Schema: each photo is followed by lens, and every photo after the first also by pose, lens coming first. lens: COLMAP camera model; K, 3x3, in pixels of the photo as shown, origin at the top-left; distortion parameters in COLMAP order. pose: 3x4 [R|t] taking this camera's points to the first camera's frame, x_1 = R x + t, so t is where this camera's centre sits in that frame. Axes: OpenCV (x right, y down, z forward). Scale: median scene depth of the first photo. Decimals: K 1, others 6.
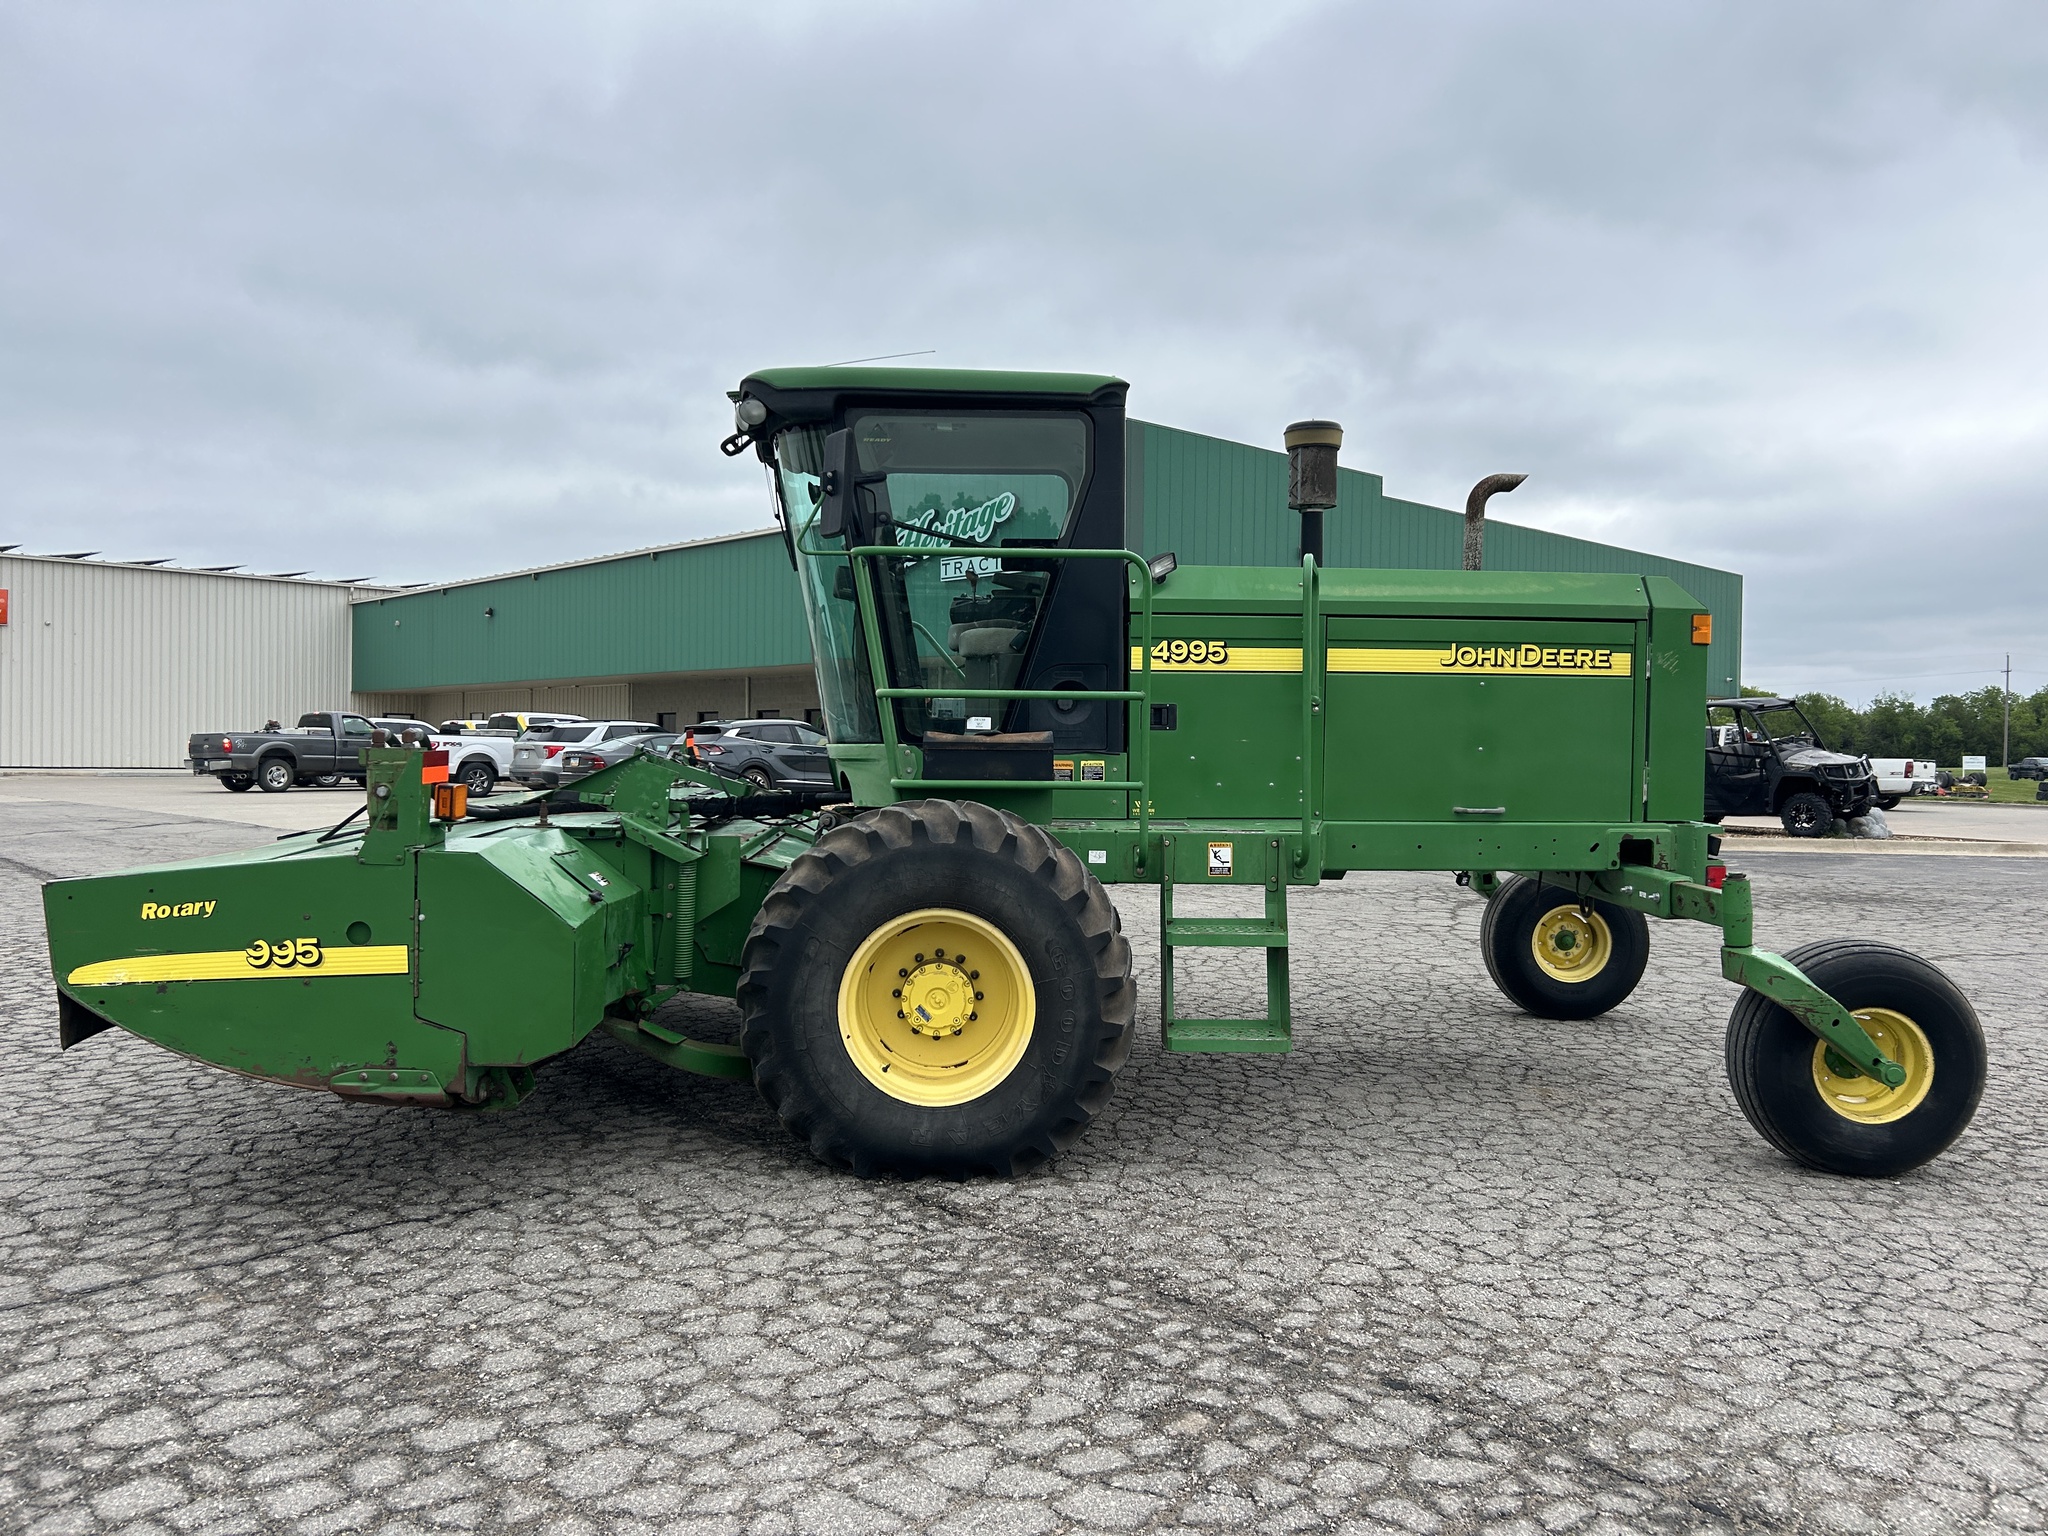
lens RADIAL K [[1541.2, 0, 1017.9], [0, 1541.2, 769.6], [0, 0, 1]] dist [0.048813, -0.052378]
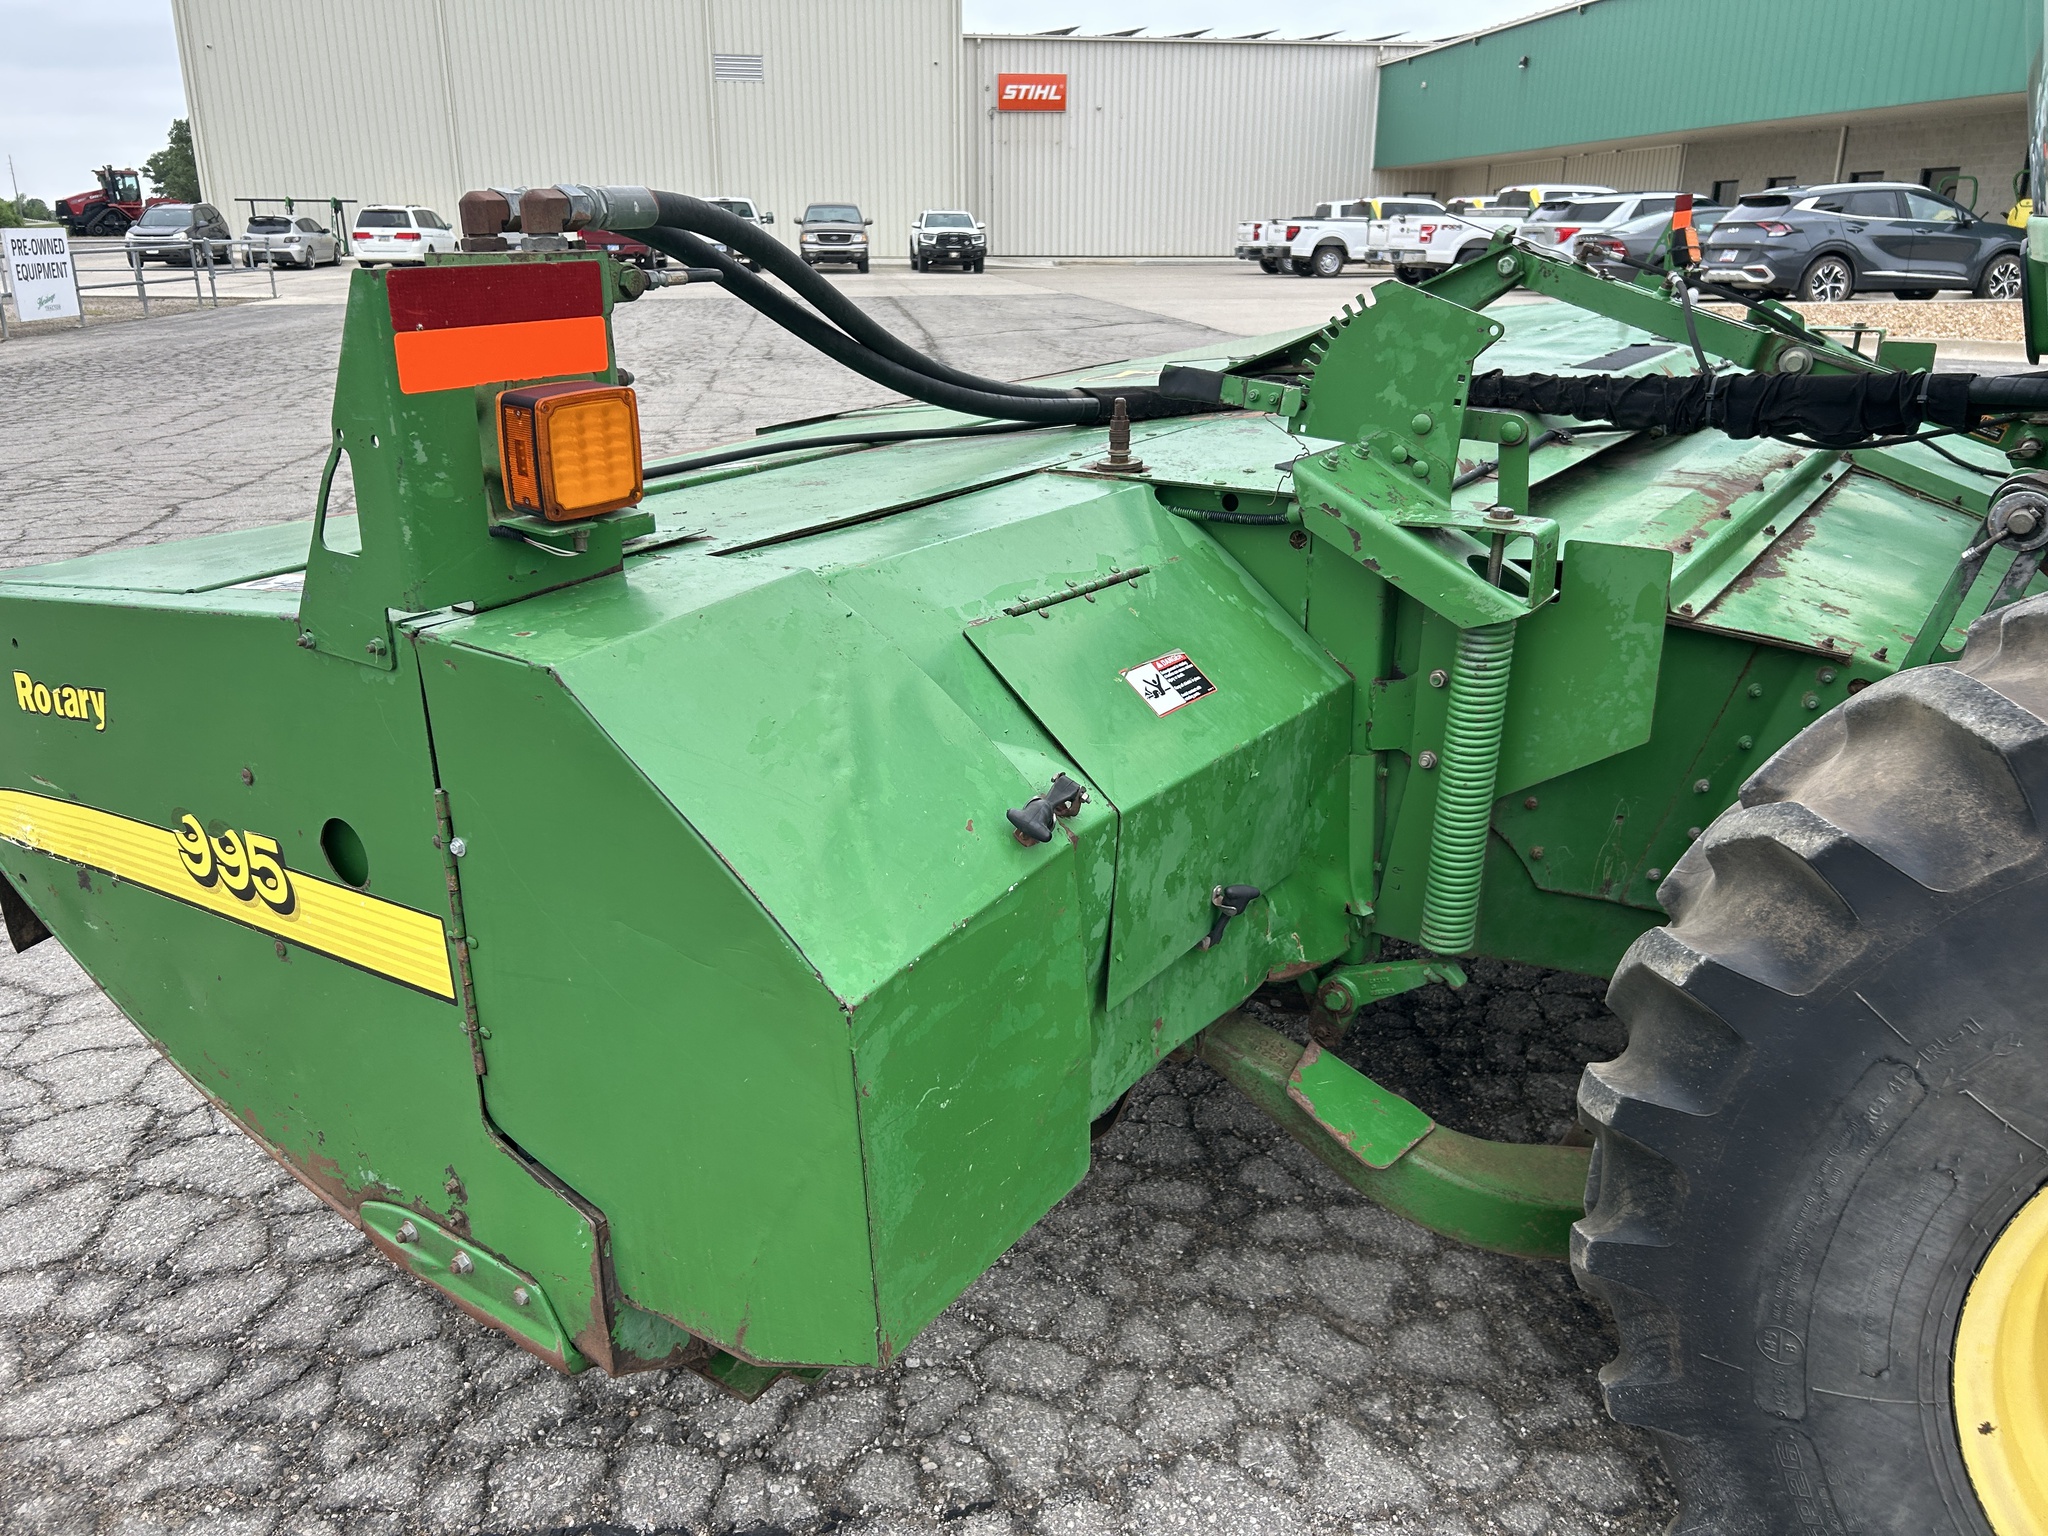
lens RADIAL K [[1541.2, 0, 1013.5], [0, 1541.2, 759.1], [0, 0, 1]] dist [0.048813, -0.052378]
pose [[0.804701, 0.180942, -0.565434, -0.115252], [0.002887, 0.951219, 0.308504, -0.012362], [0.593673, -0.249886, 0.764925, 0.744572]]
